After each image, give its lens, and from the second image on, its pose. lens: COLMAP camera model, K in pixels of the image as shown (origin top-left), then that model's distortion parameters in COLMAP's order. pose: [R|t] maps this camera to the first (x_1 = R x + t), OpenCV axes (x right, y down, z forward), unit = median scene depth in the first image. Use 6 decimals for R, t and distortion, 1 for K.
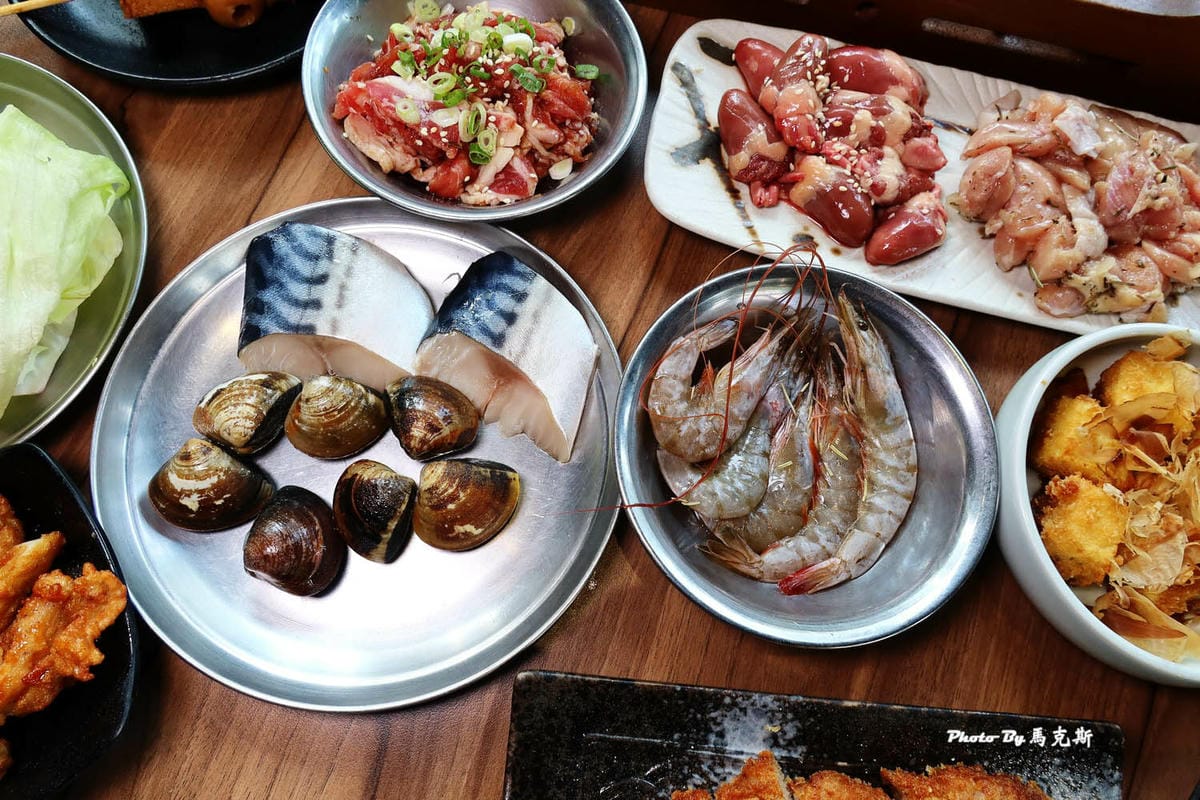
lens RADIAL K [[816.2, 0, 600.0], [0, 816.2, 400.0], [0, 0, 1]] dist [-0.011605, -0.004746]
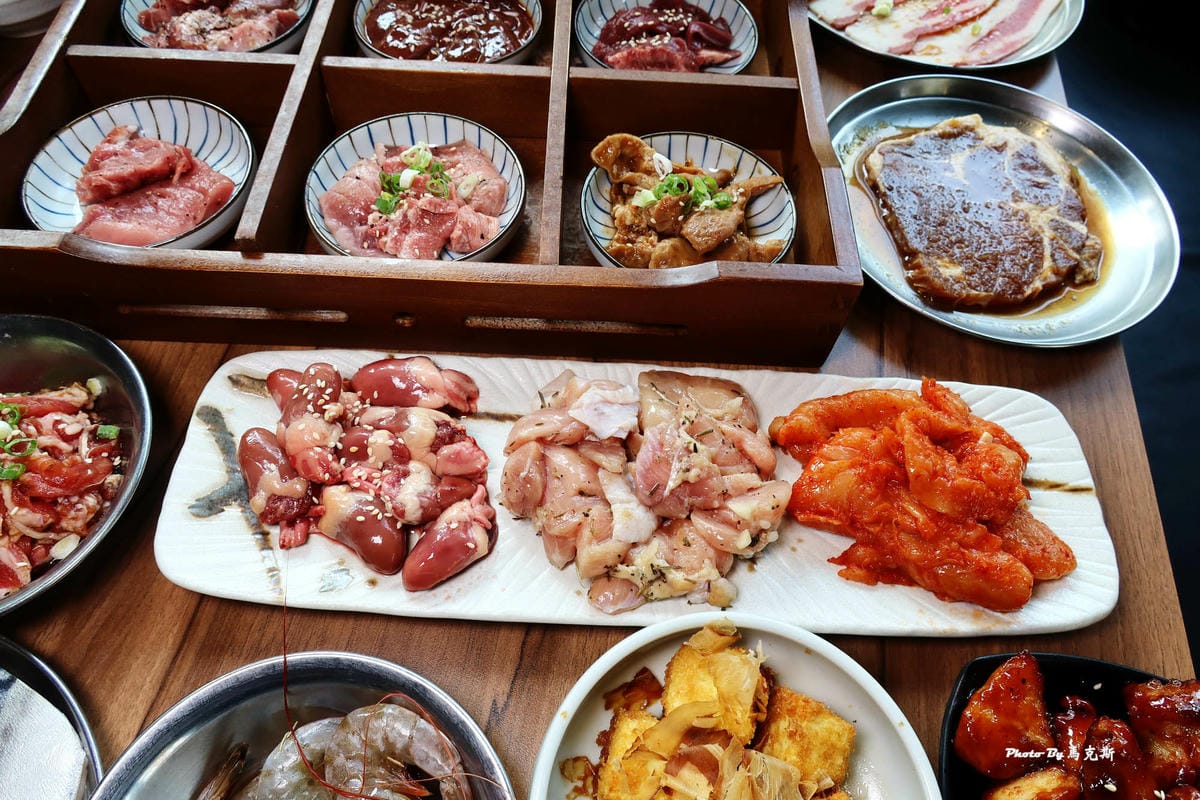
lens RADIAL K [[816.2, 0, 600.0], [0, 816.2, 400.0], [0, 0, 1]] dist [-0.011605, -0.004746]
pose [[0.983246, -0.167505, 0.071895, 0.517393], [0.179388, 0.959196, -0.218549, -0.134409], [-0.032353, 0.227784, 0.973174, 0.047953]]
